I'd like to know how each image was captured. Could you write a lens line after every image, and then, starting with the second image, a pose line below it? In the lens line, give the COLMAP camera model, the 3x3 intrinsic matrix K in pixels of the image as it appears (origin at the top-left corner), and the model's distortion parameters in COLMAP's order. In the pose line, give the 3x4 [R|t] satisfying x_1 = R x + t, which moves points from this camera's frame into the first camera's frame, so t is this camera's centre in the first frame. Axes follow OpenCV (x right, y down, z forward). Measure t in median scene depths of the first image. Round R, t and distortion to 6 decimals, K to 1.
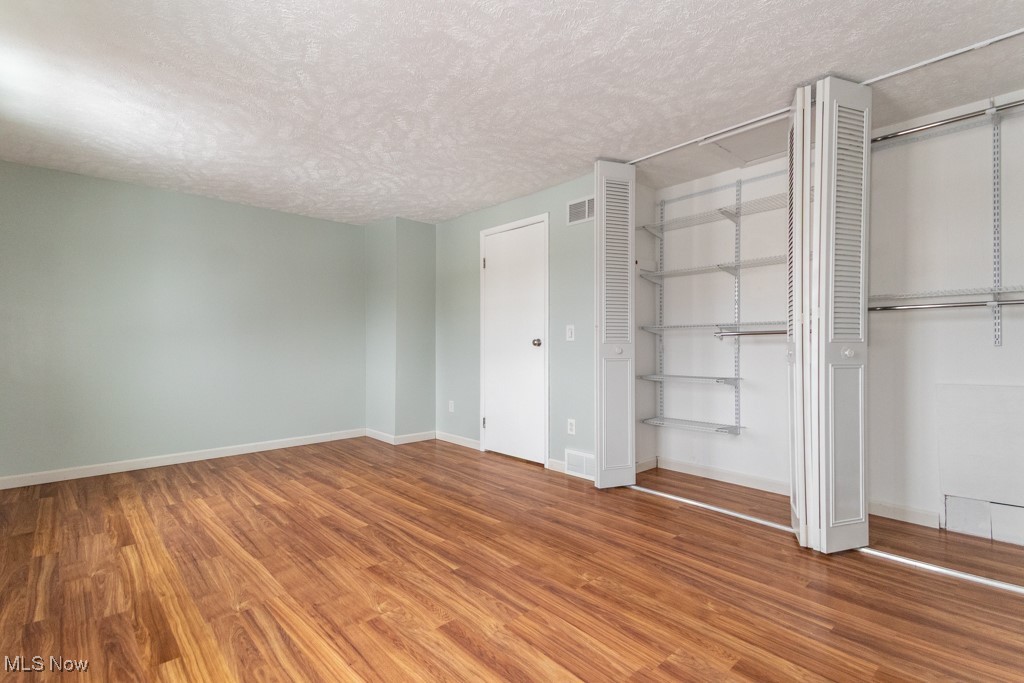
lens RADIAL K [[483.6, 0, 512.0], [0, 483.6, 341.5], [0, 0, 1]] dist [0.079570, -0.033400]
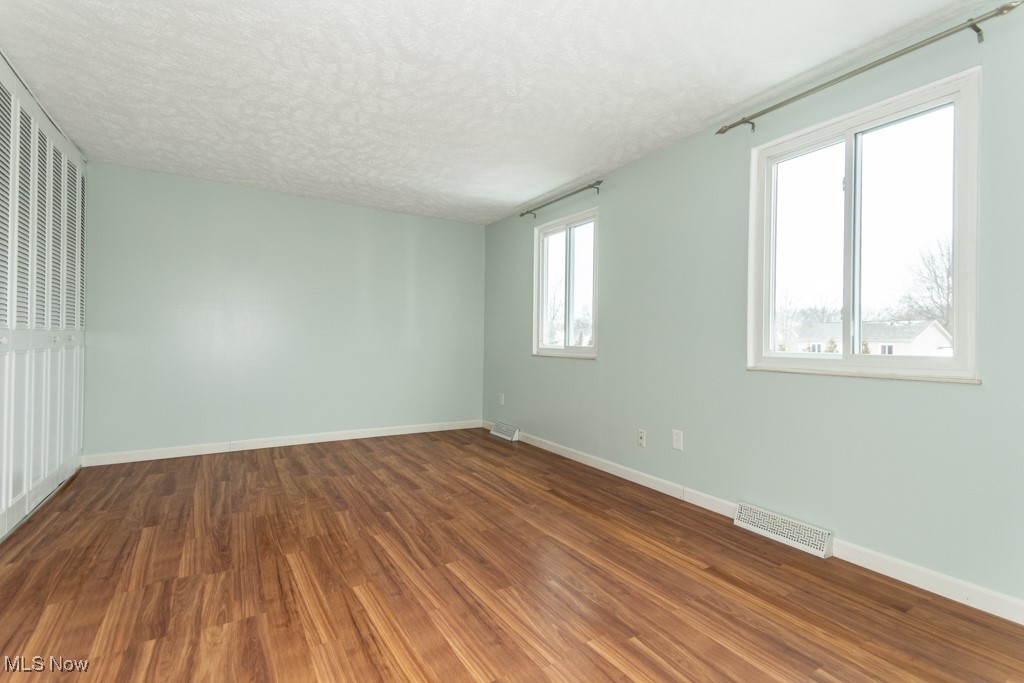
lens RADIAL K [[483.6, 0, 512.0], [0, 483.6, 341.5], [0, 0, 1]] dist [0.079570, -0.033400]
pose [[-0.975124, -0.011826, 0.221345, -0.690103], [-0.013824, 0.999876, -0.007481, 0.030016], [-0.221229, -0.010355, -0.975167, 2.131823]]
